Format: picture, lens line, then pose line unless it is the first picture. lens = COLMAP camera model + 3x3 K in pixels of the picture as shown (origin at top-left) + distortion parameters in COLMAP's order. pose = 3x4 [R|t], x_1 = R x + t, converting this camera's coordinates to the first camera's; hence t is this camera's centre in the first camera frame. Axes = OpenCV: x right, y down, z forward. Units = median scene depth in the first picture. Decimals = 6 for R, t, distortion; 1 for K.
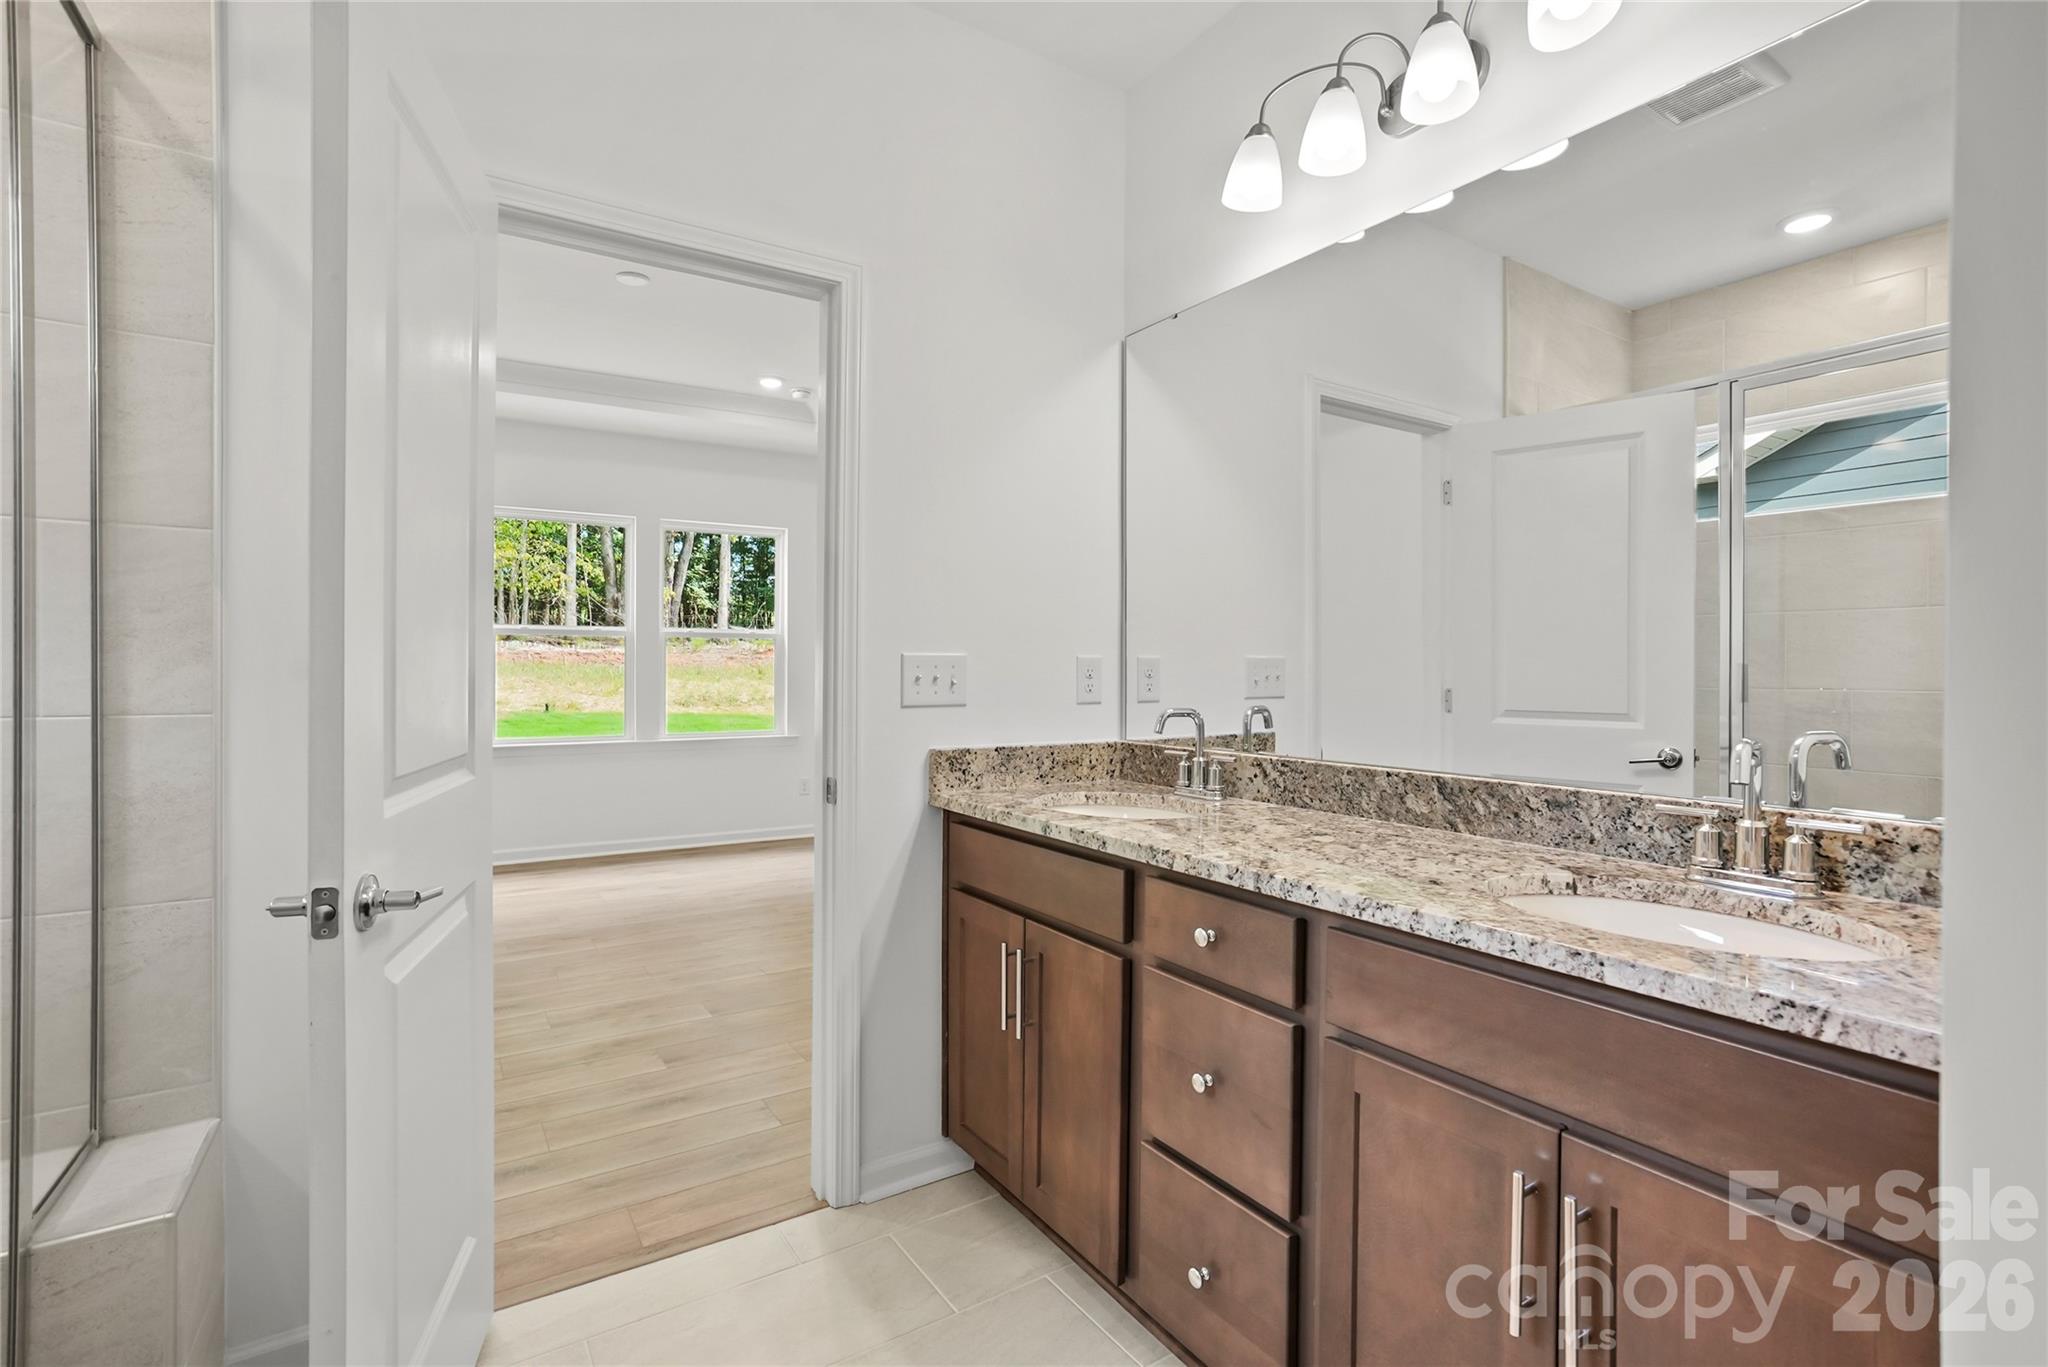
lens RADIAL K [[952.7, 0, 1025.3], [0, 952.7, 679.9], [0, 0, 1]] dist [-0.026982, 0.007069]
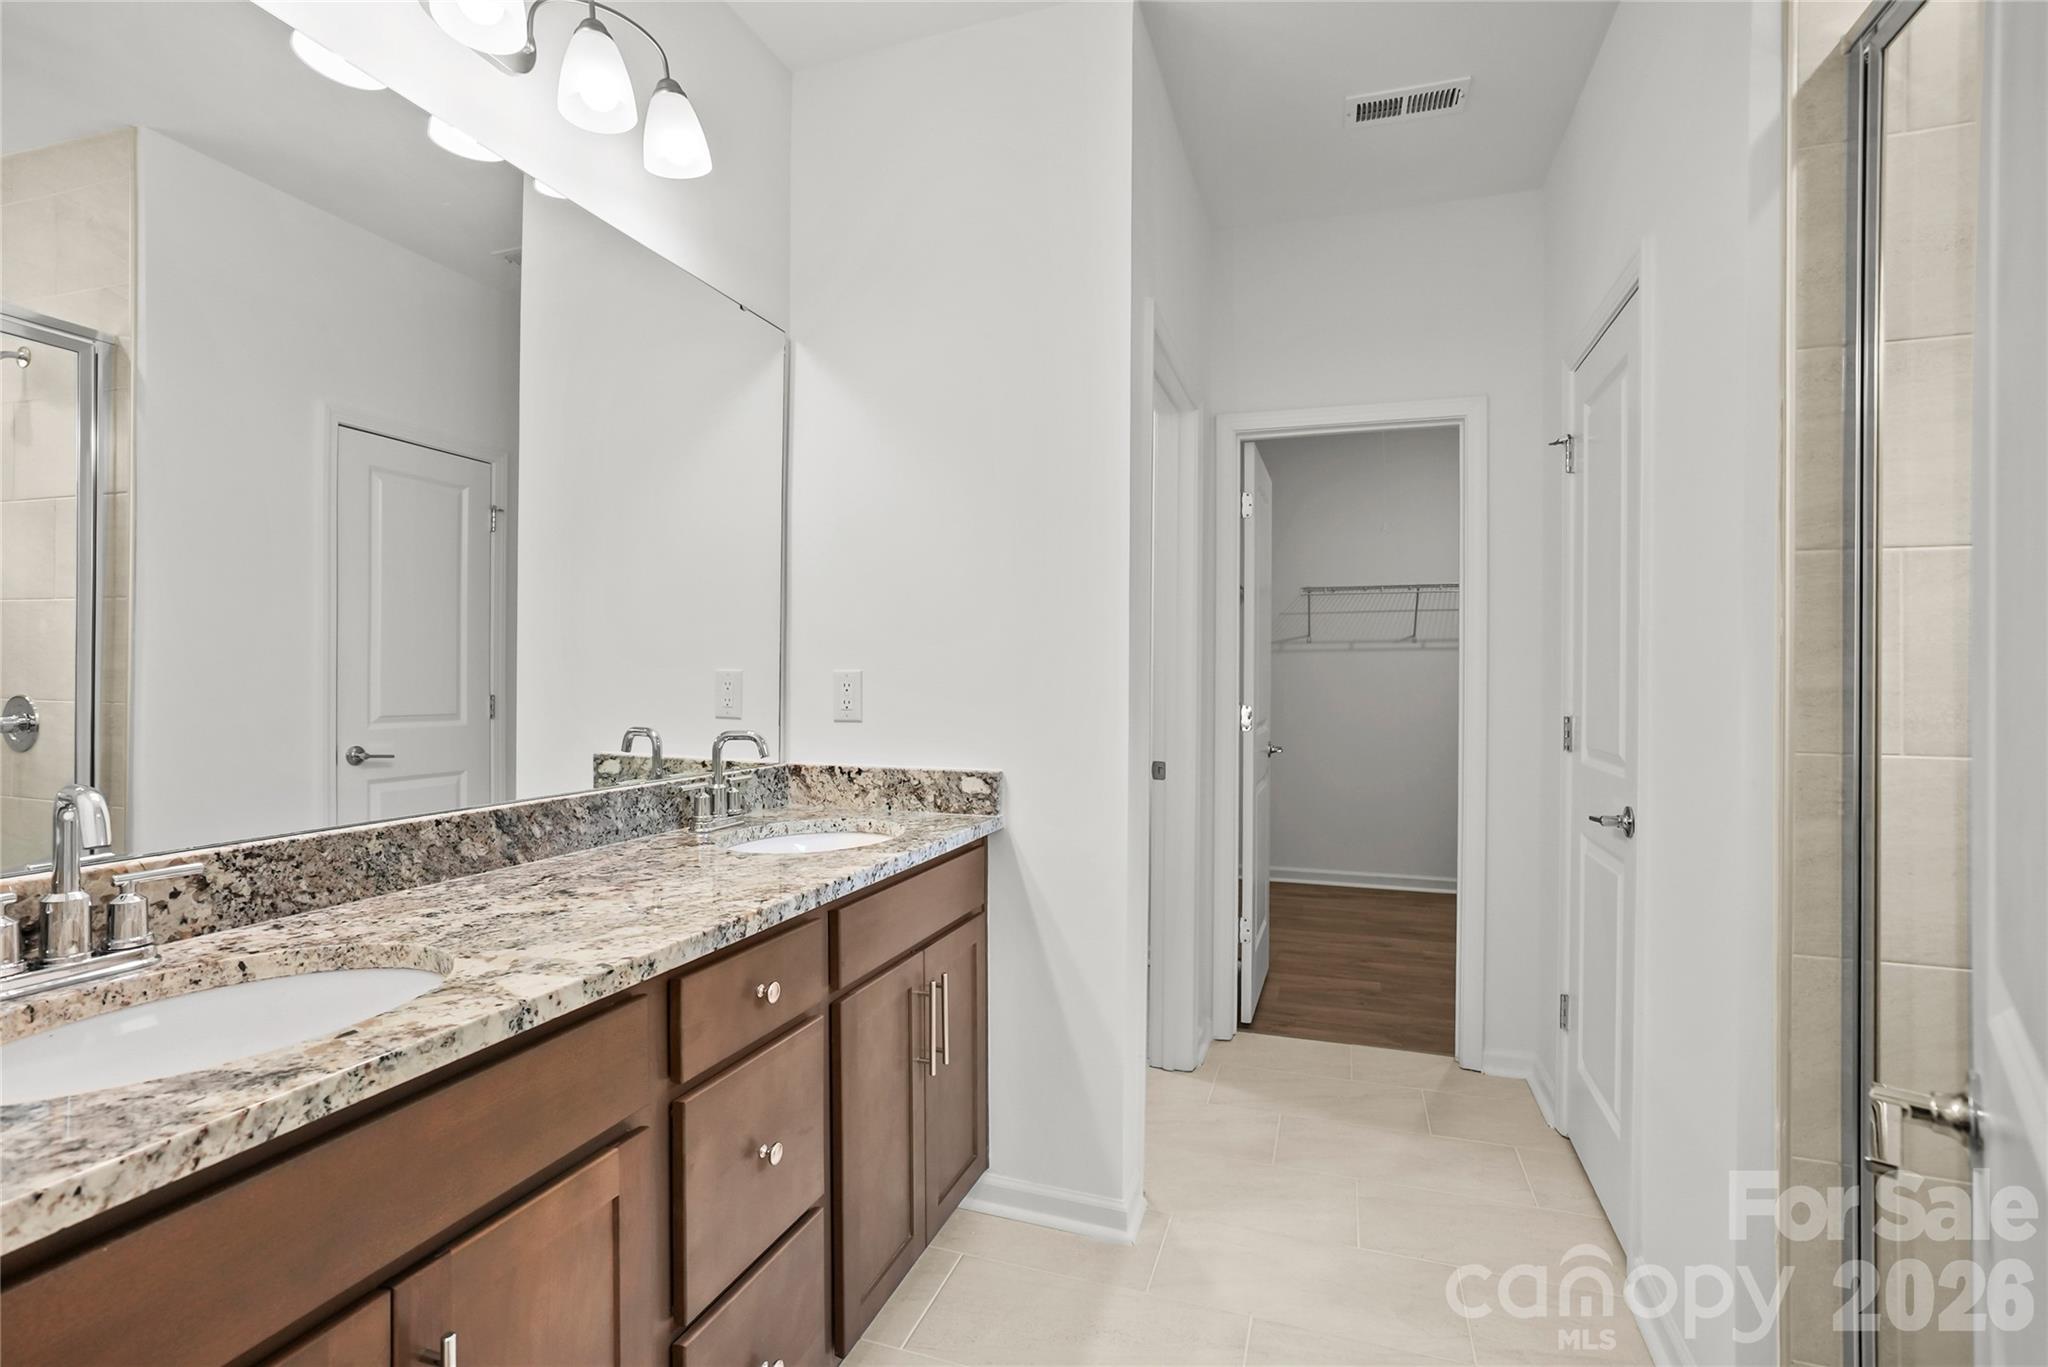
lens RADIAL K [[952.7, 0, 1013.5], [0, 952.7, 677.3], [0, 0, 1]] dist [-0.026982, 0.007069]
pose [[-0.611524, -0.005973, 0.791203, -0.536608], [0.003313, 0.999943, 0.010109, -0.028136], [-0.791219, 0.008803, -0.611470, 1.111490]]
